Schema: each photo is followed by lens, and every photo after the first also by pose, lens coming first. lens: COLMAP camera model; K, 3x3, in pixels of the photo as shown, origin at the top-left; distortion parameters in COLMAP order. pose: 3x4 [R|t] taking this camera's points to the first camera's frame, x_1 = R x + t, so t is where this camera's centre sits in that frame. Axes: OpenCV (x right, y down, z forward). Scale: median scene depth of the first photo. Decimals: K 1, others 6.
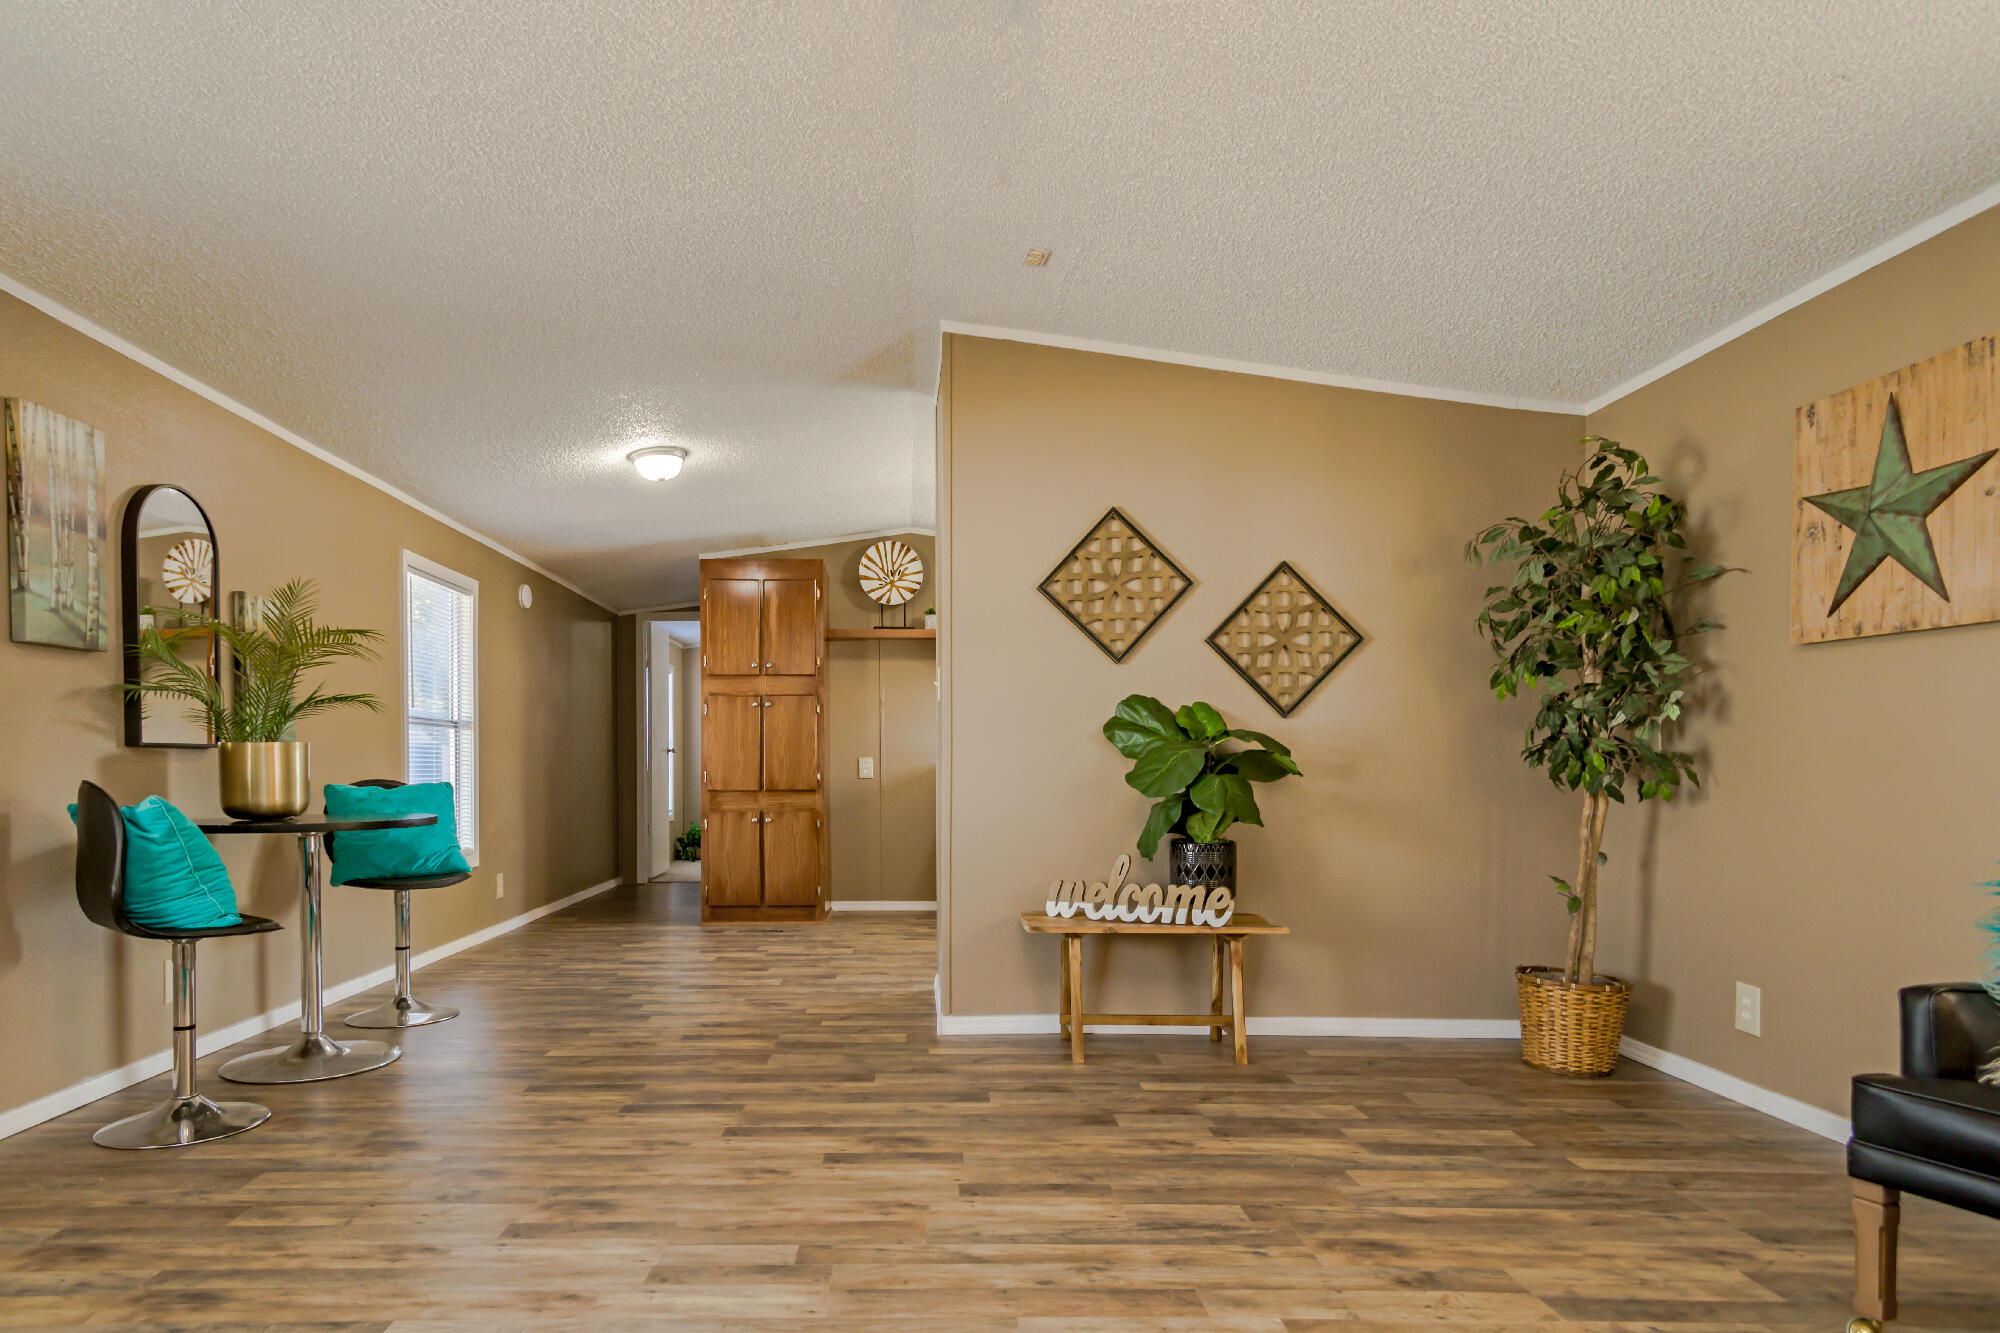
lens RADIAL K [[1129.0, 0, 949.8], [0, 1129.0, 776.4], [0, 0, 1]] dist [0.022001, -0.002640]
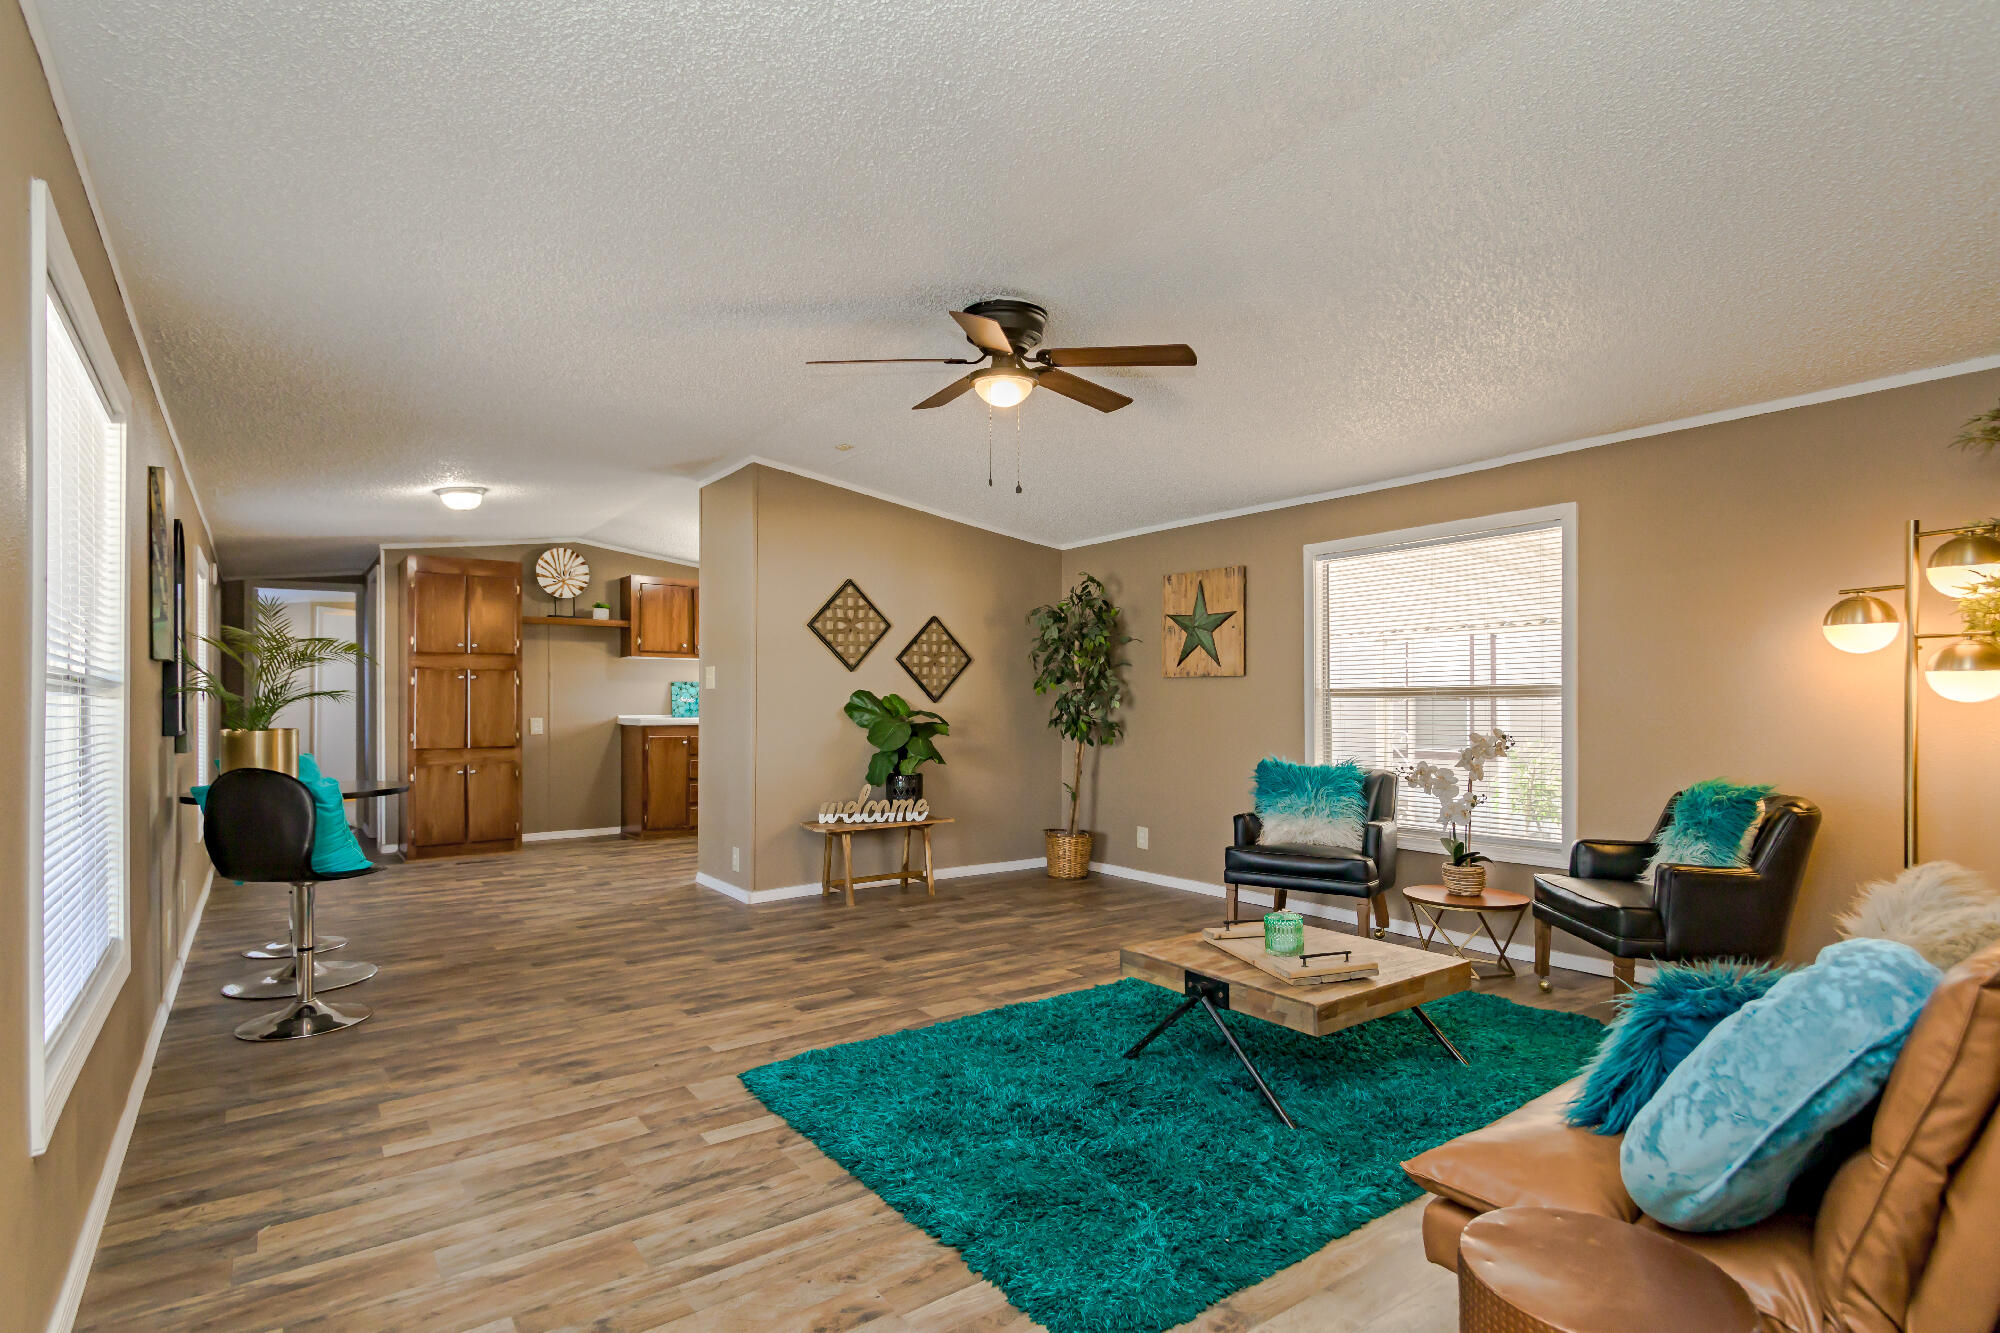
lens RADIAL K [[953.4, 0, 1001.8], [0, 953.4, 726.4], [0, 0, 1]] dist [0.001791, 0.000027]
pose [[0.813720, -0.017675, 0.580989, -0.517254], [0.008476, 0.999792, 0.018545, -0.043621], [-0.581196, -0.010166, 0.813700, -0.302451]]
